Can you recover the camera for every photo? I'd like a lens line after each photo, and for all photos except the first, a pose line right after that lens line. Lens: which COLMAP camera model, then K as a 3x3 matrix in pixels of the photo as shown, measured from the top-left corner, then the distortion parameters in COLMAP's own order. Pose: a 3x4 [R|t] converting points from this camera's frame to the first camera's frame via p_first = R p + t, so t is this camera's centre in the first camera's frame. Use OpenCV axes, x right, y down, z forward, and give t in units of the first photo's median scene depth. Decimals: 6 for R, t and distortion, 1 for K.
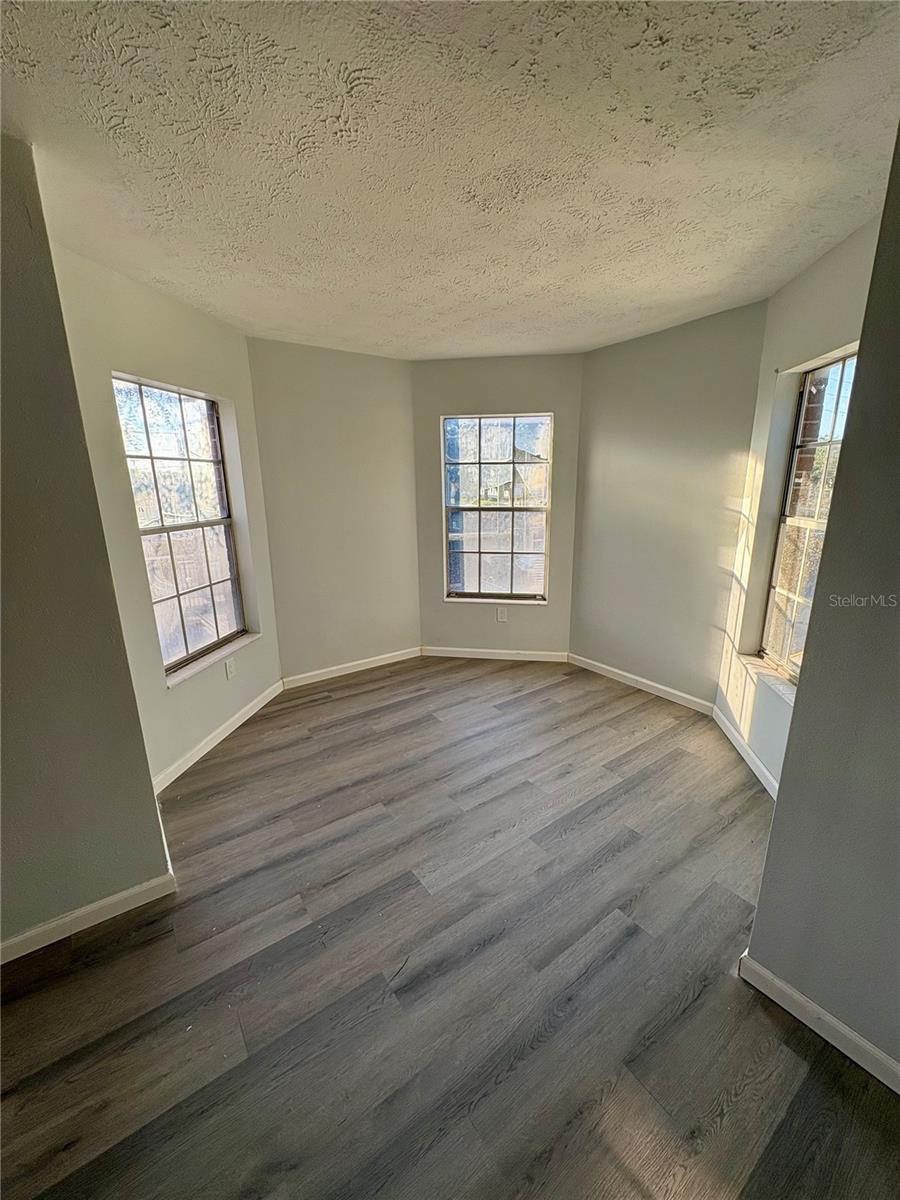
lens RADIAL K [[473.3, 0, 443.7], [0, 473.3, 599.8], [0, 0, 1]] dist [0.000976, -0.000421]
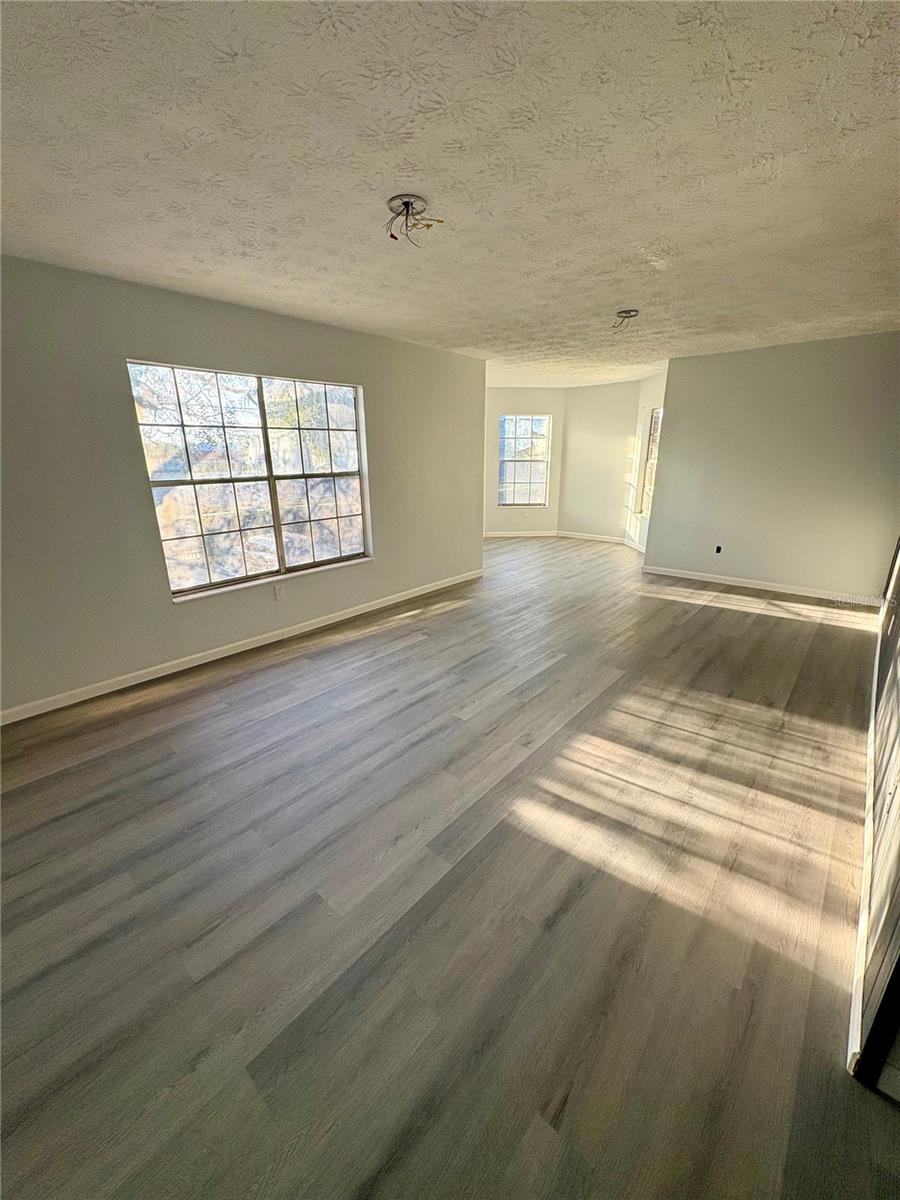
lens RADIAL K [[473.3, 0, 454.4], [0, 473.3, 593.4], [0, 0, 1]] dist [0.000976, -0.000421]
pose [[0.968960, -0.061573, 0.239428, -0.716375], [0.048243, 0.996962, 0.061147, 0.245617], [-0.242466, -0.047698, 0.968987, -0.955496]]
